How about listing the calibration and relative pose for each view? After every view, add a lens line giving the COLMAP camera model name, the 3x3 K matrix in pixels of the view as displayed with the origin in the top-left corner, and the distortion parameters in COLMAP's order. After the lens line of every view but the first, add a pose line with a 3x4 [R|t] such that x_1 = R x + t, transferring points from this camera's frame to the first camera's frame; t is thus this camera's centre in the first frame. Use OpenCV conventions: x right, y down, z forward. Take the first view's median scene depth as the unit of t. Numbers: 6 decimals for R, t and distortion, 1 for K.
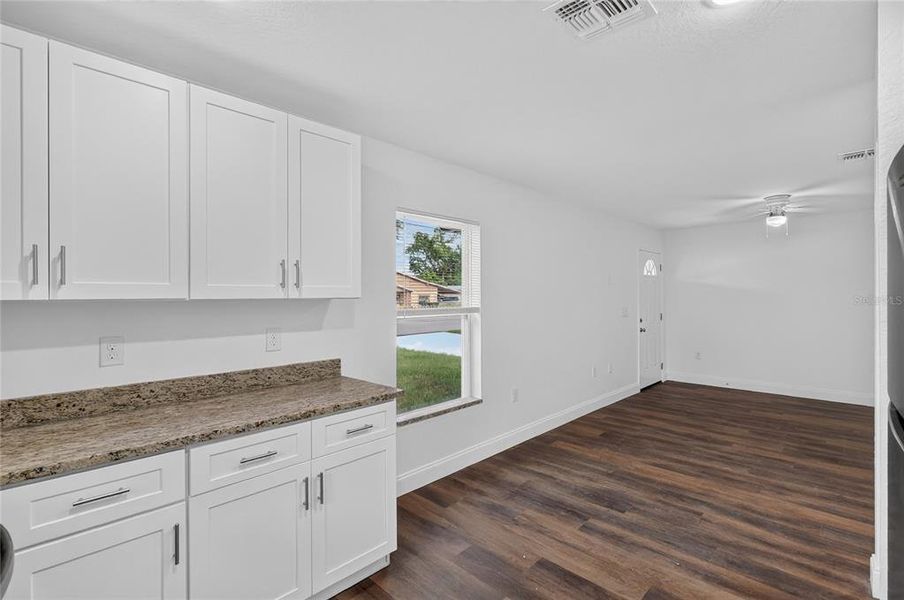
lens RADIAL K [[414.5, 0, 452.0], [0, 414.5, 288.2], [0, 0, 1]] dist [-0.000974, -0.000536]
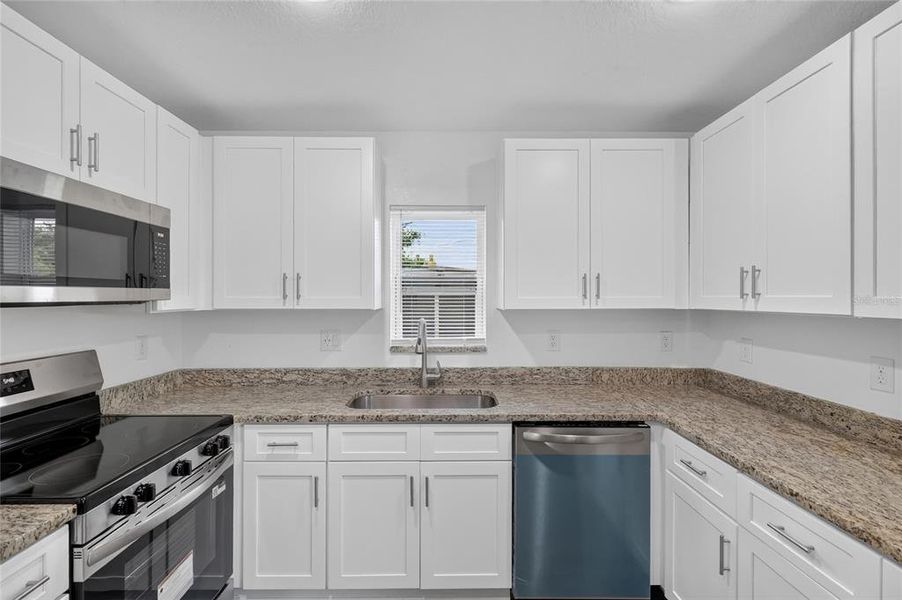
lens RADIAL K [[417.1, 0, 450.8], [0, 417.1, 296.5], [0, 0, 1]] dist [0.001204, -0.000367]
pose [[-0.700376, 0.005388, -0.713754, 0.286198], [0.014585, 0.999871, -0.006763, -0.010545], [0.713625, -0.015146, -0.700364, 0.672681]]
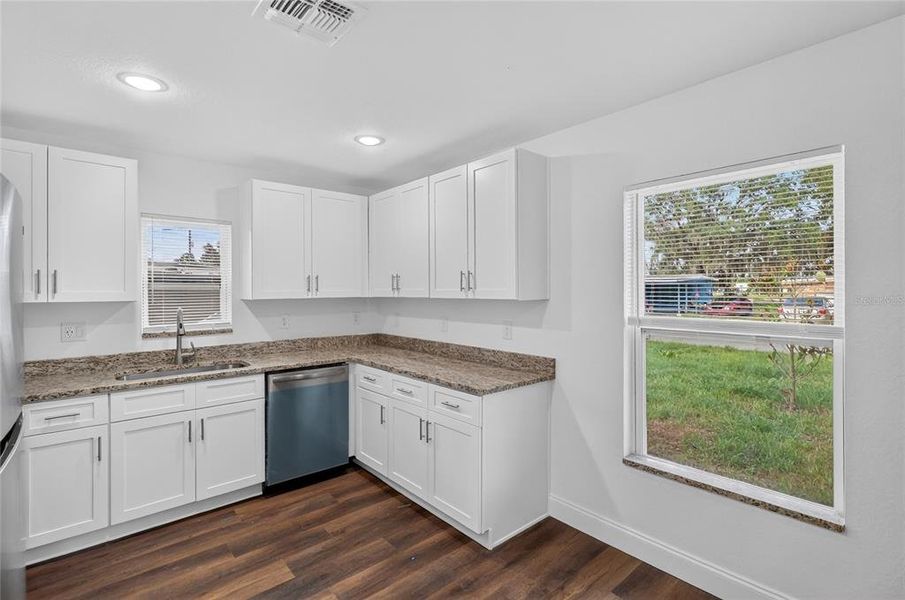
lens RADIAL K [[415.0, 0, 452.5], [0, 415.0, 288.2], [0, 0, 1]] dist [-0.000974, -0.000536]
pose [[-0.069209, 0.001940, -0.997600, 0.758430], [0.021162, 0.999776, 0.000476, -0.009457], [0.997378, -0.021078, -0.069234, 0.815036]]
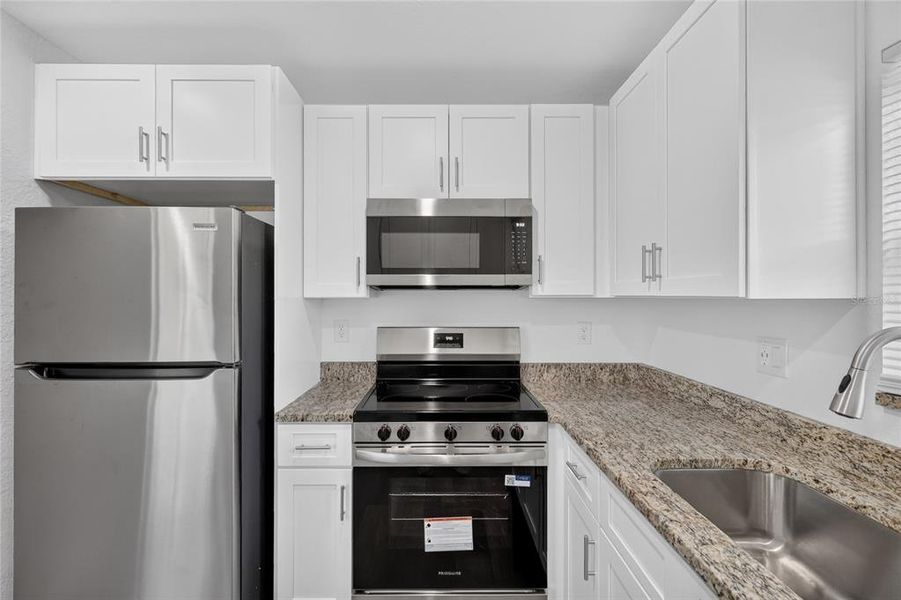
lens RADIAL K [[426.2, 0, 447.6], [0, 426.2, 294.5], [0, 0, 1]] dist [0.000969, -0.000296]
pose [[-0.711857, 0.002767, 0.702319, -0.294779], [-0.010086, 0.999849, -0.014163, 0.012306], [-0.702252, -0.017166, -0.711721, 0.485195]]
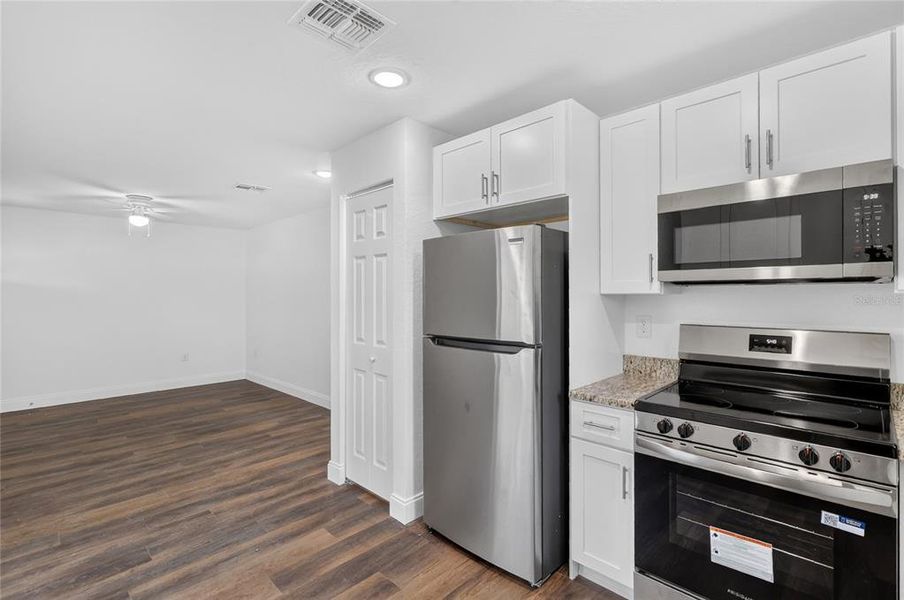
lens RADIAL K [[427.6, 0, 449.1], [0, 427.6, 294.5], [0, 0, 1]] dist [0.000969, -0.000296]
pose [[0.004824, 0.000477, 0.999988, -0.429943], [-0.011648, 0.999932, -0.000421, 0.014619], [-0.999921, -0.011646, 0.004829, 0.421980]]
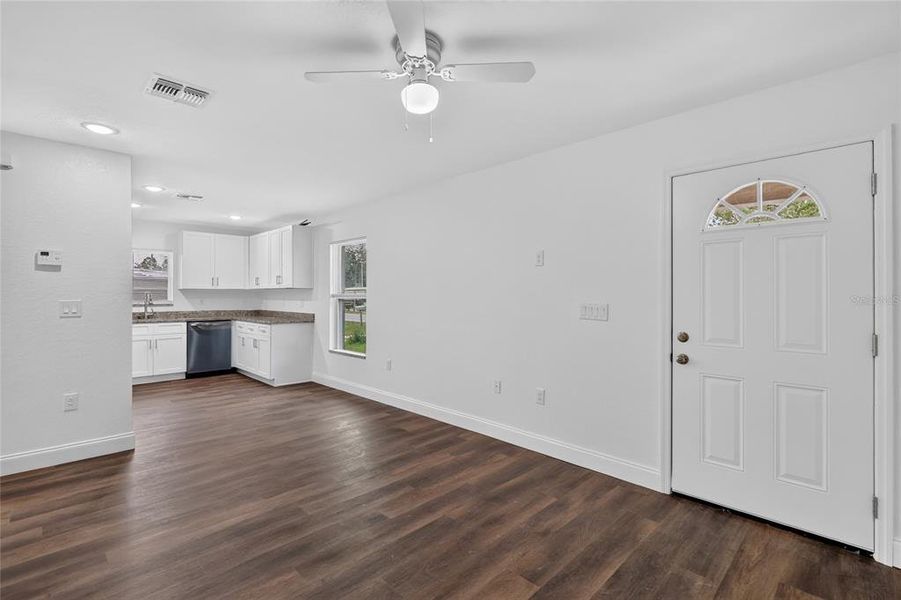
lens RADIAL K [[413.1, 0, 450.5], [0, 413.1, 288.3], [0, 0, 1]] dist [-0.000974, -0.000536]
pose [[-0.005804, -0.011094, -0.999922, 2.082882], [0.018710, 0.999762, -0.011201, 0.065803], [0.999808, -0.018773, -0.005595, 1.783886]]
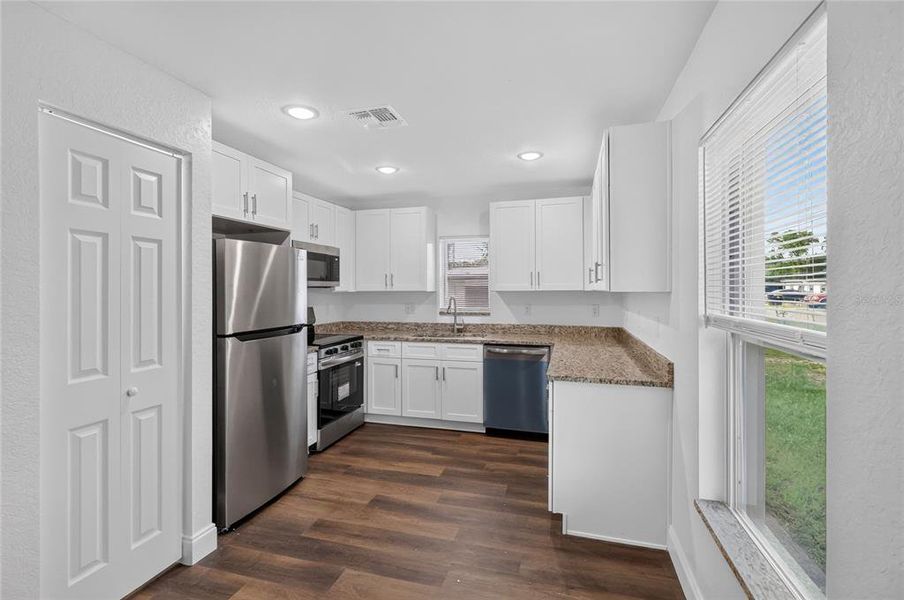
lens RADIAL K [[414.5, 0, 452.0], [0, 414.5, 288.2], [0, 0, 1]] dist [-0.000974, -0.000536]
pose [[-0.875621, 0.005520, -0.482967, 0.521003], [0.015329, 0.999749, -0.016366, 0.024908], [0.482755, -0.021734, -0.875486, 1.504817]]
